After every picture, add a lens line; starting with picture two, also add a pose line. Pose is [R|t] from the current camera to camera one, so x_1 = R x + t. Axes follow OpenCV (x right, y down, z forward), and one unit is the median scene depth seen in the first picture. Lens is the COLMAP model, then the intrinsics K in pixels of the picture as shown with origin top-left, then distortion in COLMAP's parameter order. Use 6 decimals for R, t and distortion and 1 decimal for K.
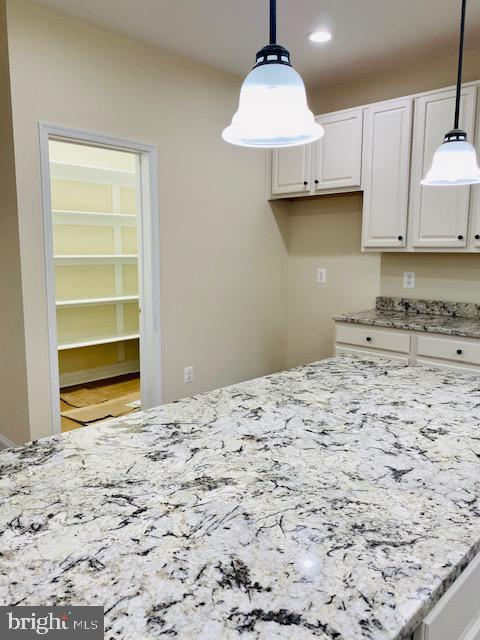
lens RADIAL K [[495.4, 0, 240.0], [0, 495.4, 320.0], [0, 0, 1]] dist [0.035518, -0.004315]
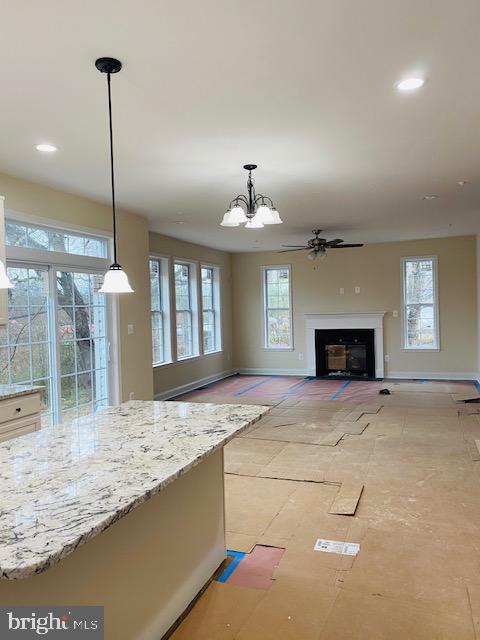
lens RADIAL K [[495.4, 0, 240.0], [0, 495.4, 320.0], [0, 0, 1]] dist [0.035518, -0.004315]
pose [[-0.914551, 0.038461, -0.402637, 0.304934], [-0.027575, 0.987224, 0.156937, -0.356554], [0.403529, 0.154629, -0.901806, 2.085836]]
